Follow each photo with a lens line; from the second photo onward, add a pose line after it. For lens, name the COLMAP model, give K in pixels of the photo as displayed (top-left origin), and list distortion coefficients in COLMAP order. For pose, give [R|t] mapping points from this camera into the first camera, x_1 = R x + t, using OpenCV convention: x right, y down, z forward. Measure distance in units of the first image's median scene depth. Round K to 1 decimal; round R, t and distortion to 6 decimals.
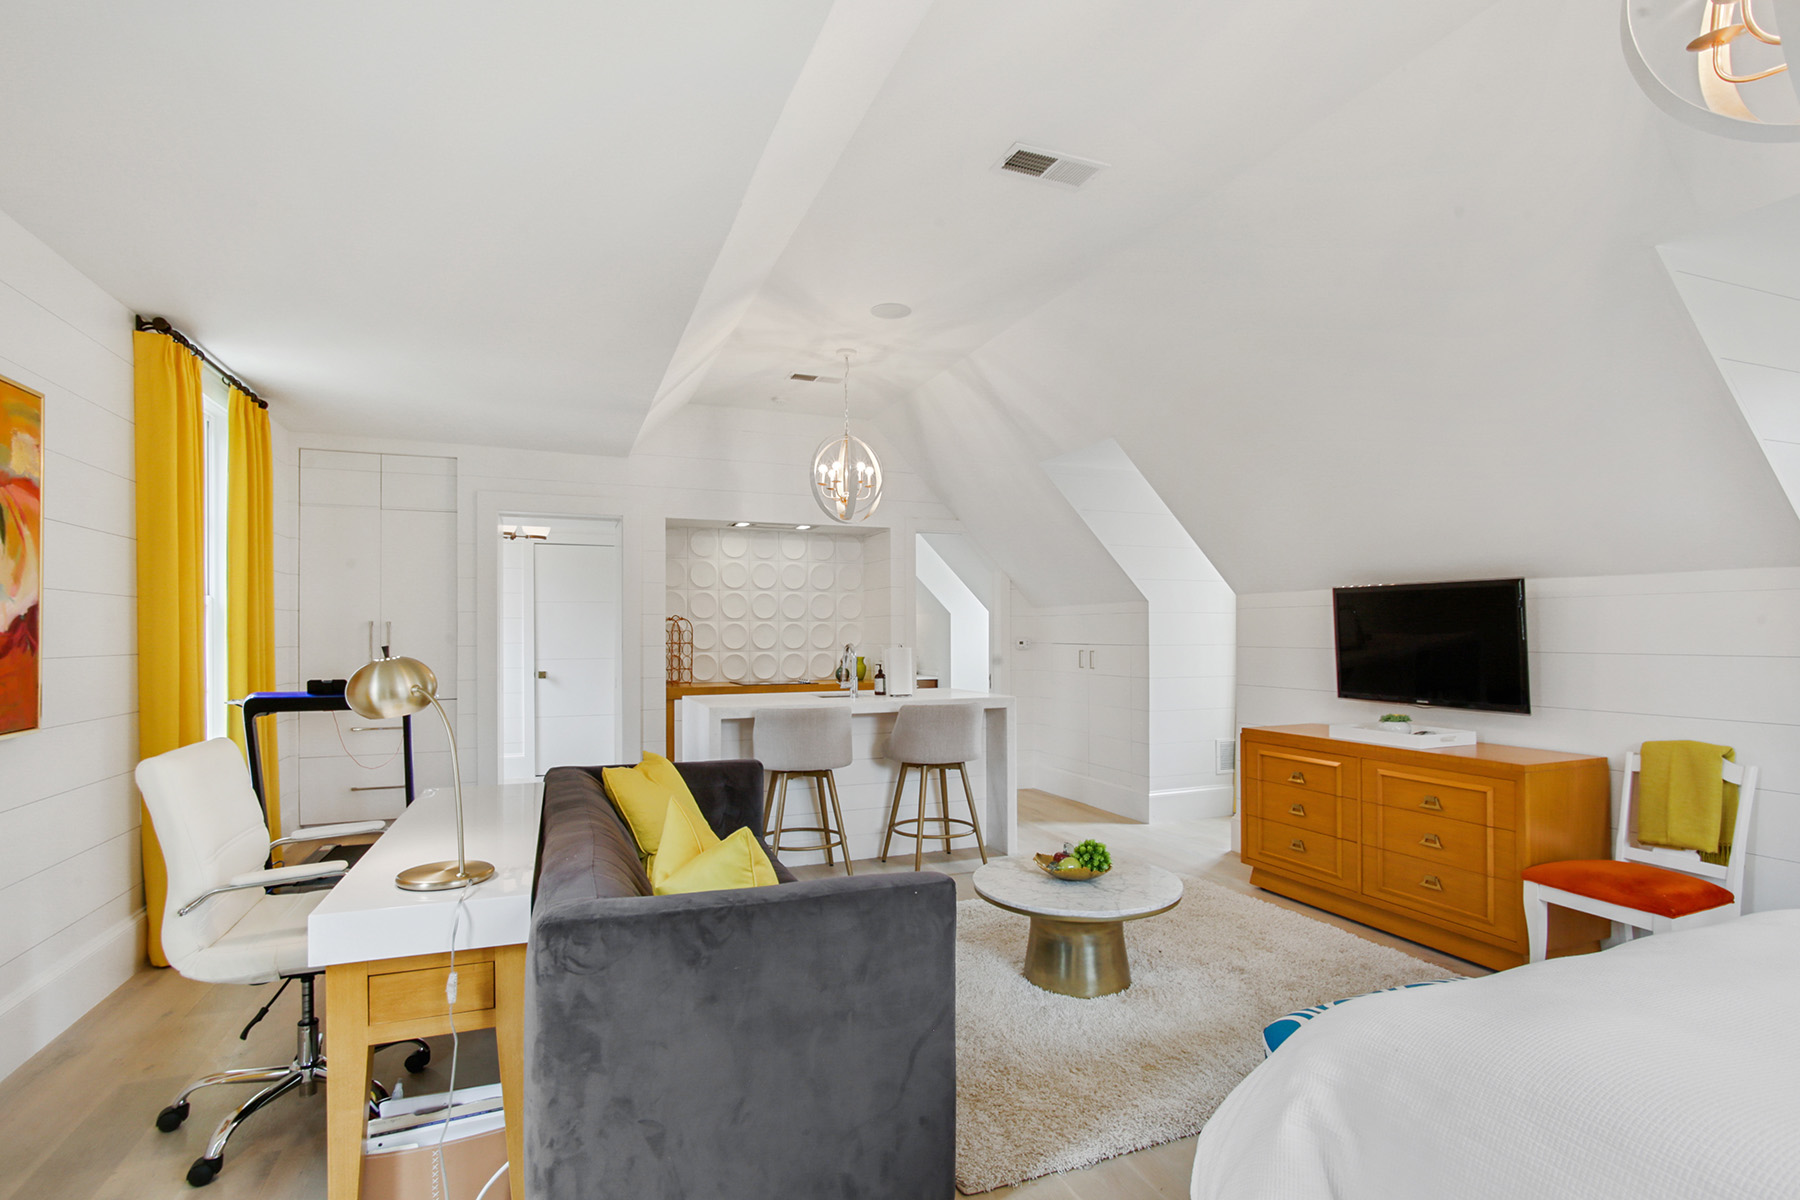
lens RADIAL K [[867.8, 0, 911.6], [0, 867.8, 615.0], [0, 0, 1]] dist [-0.012686, 0.001266]
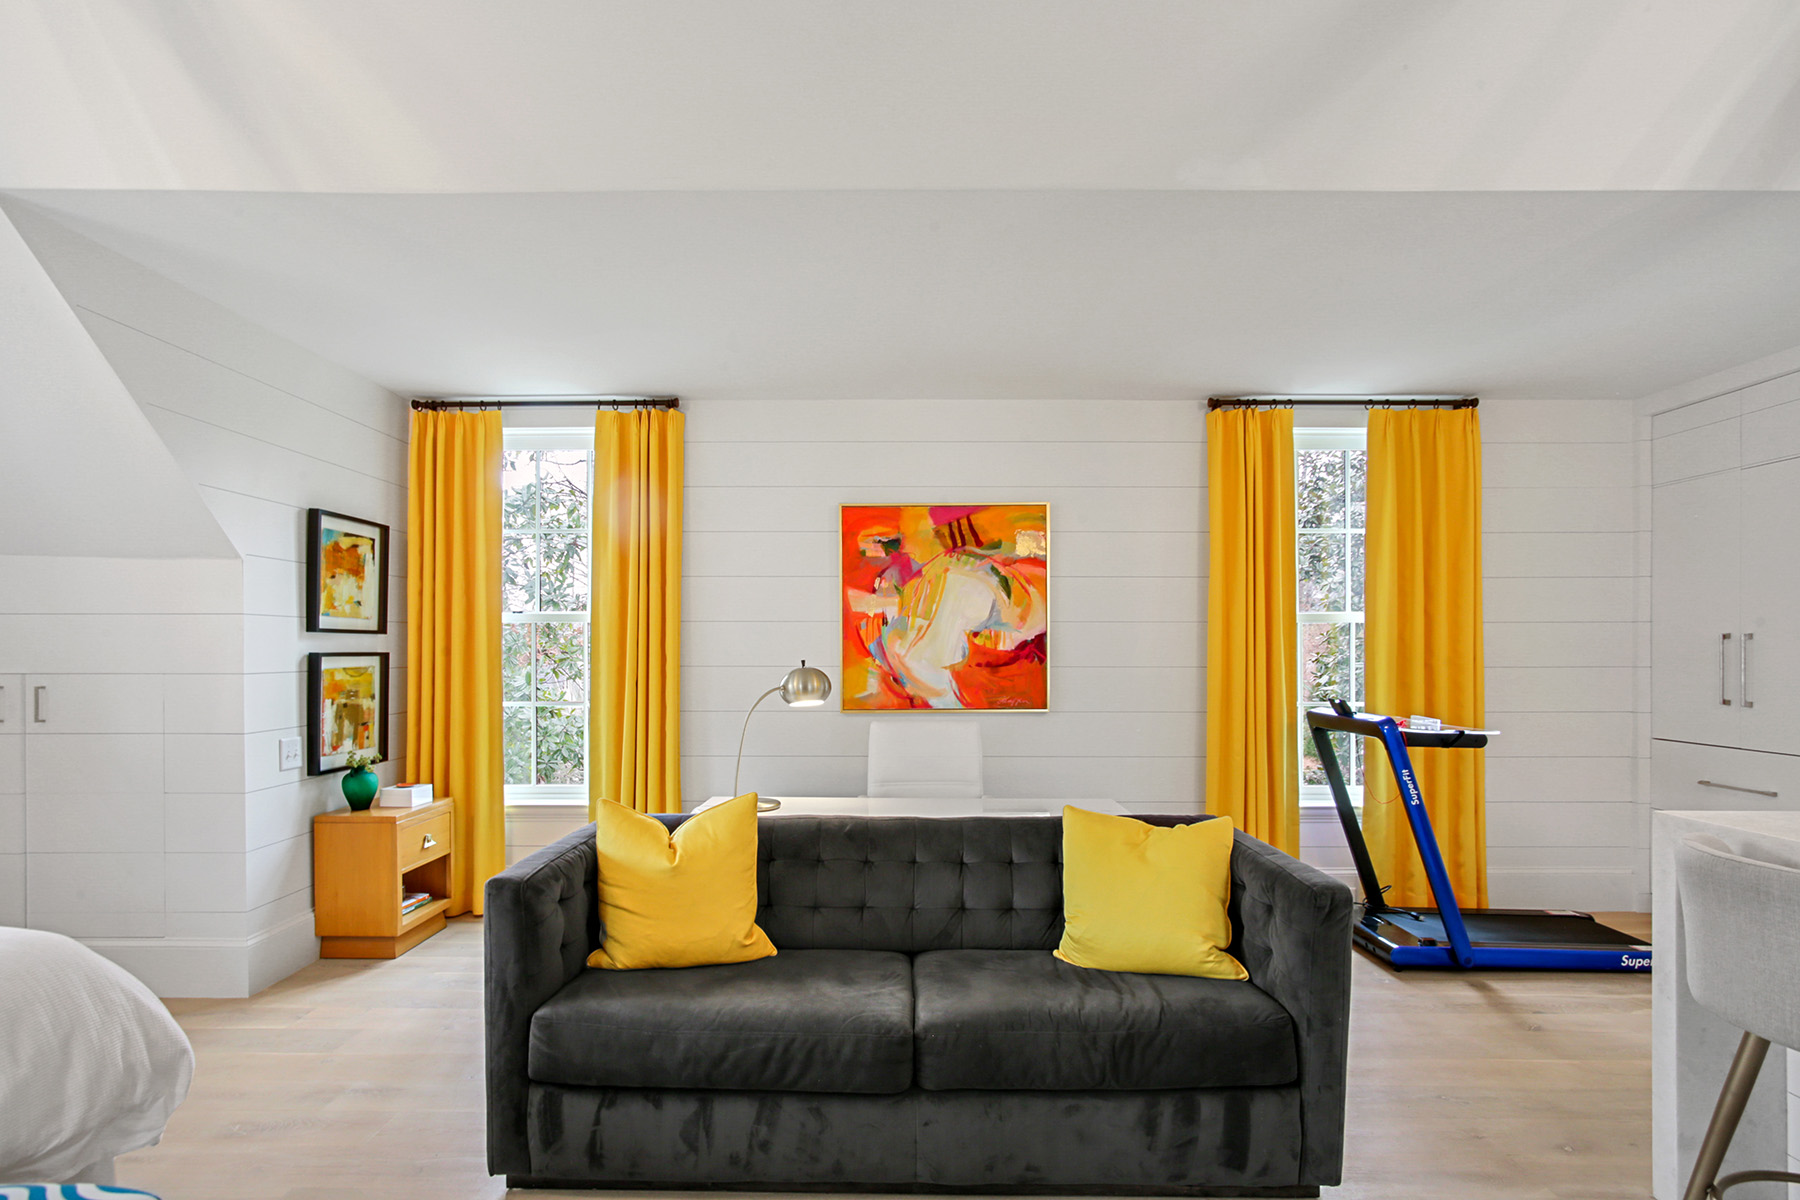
lens RADIAL K [[867.8, 0, 906.2], [0, 867.8, 661.2], [0, 0, 1]] dist [-0.012686, 0.001266]
pose [[-0.383117, 0.011002, -0.923634, 0.347513], [0.020737, 0.999779, 0.003308, 0.017227], [0.923467, -0.017886, -0.383260, 0.808830]]
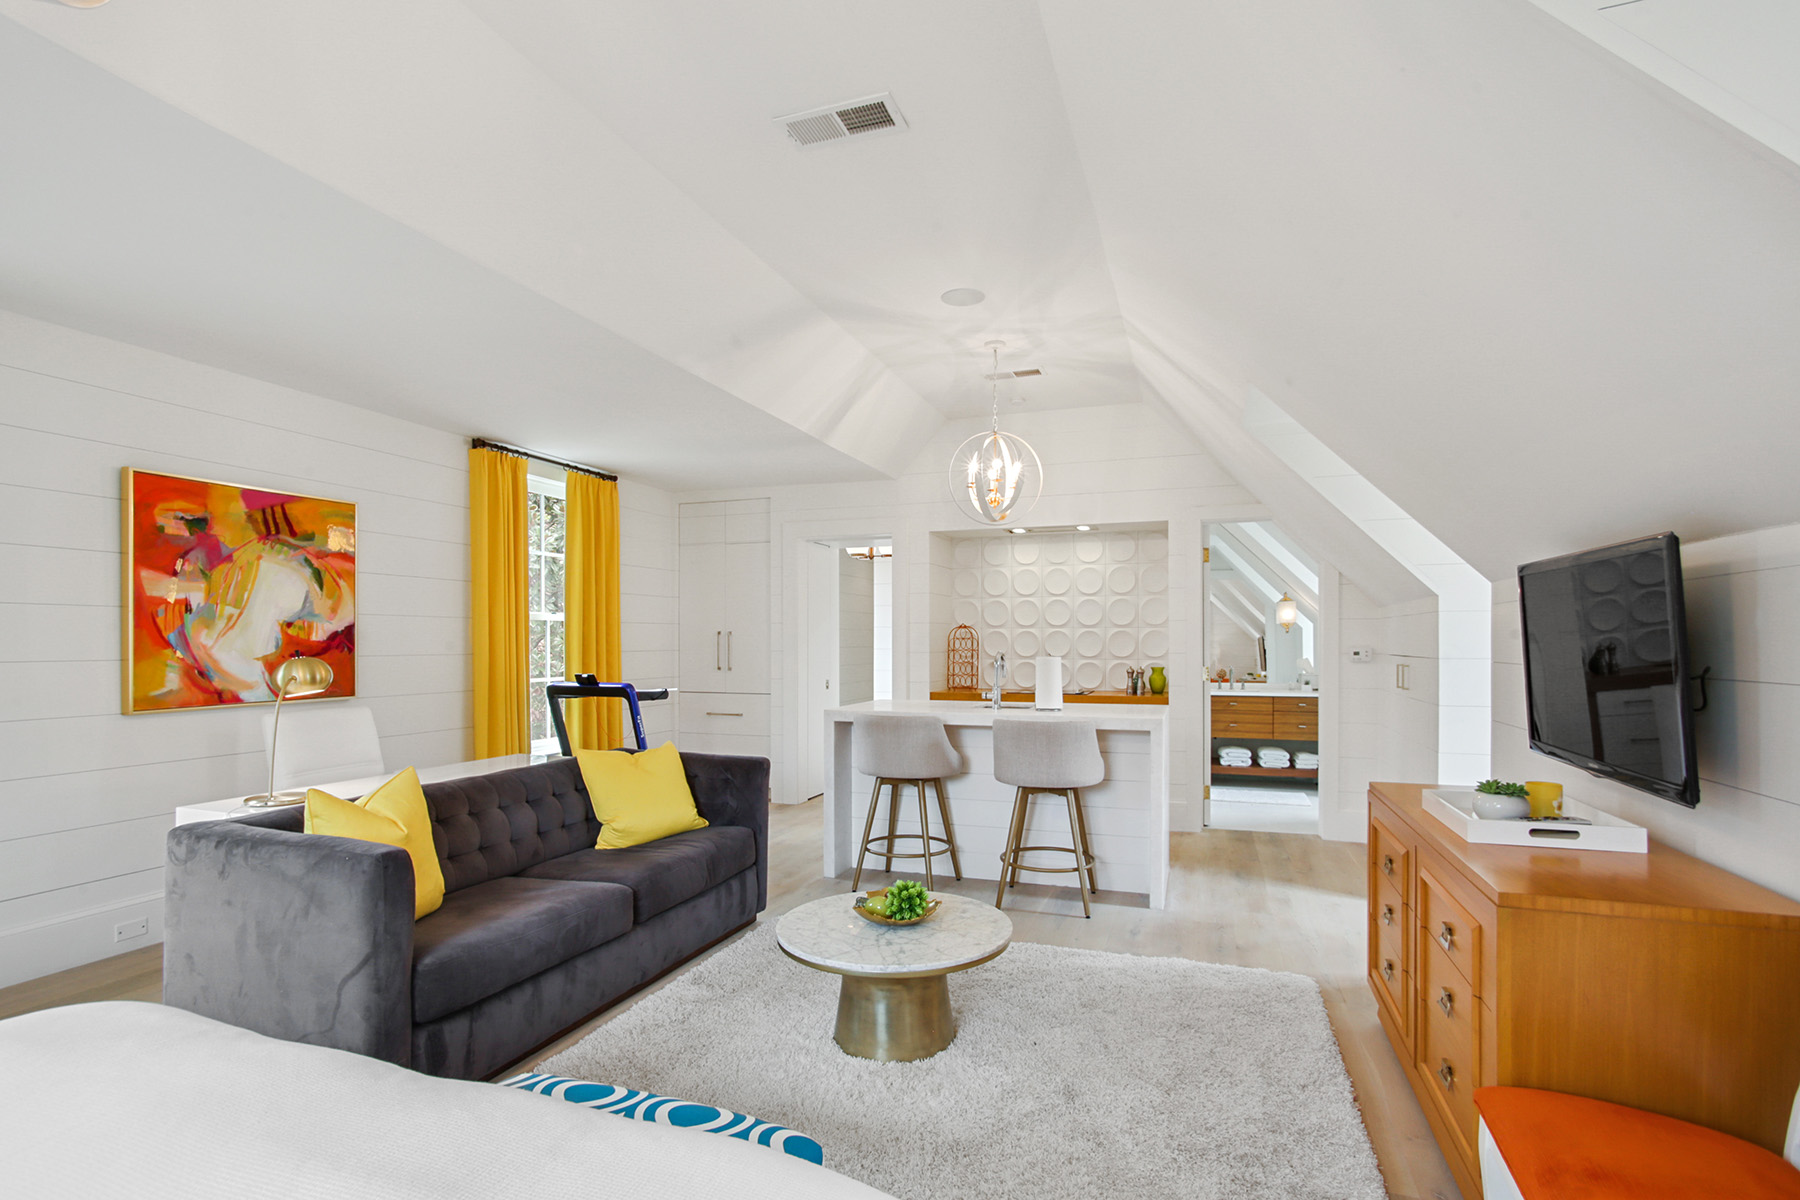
lens RADIAL K [[867.8, 0, 899.7], [0, 867.8, 632.8], [0, 0, 1]] dist [-0.012686, 0.001266]
pose [[0.742726, -0.004762, -0.669579, 0.562700], [0.014273, 0.999860, 0.008721, 0.002759], [0.669444, -0.016034, 0.742690, 0.258995]]
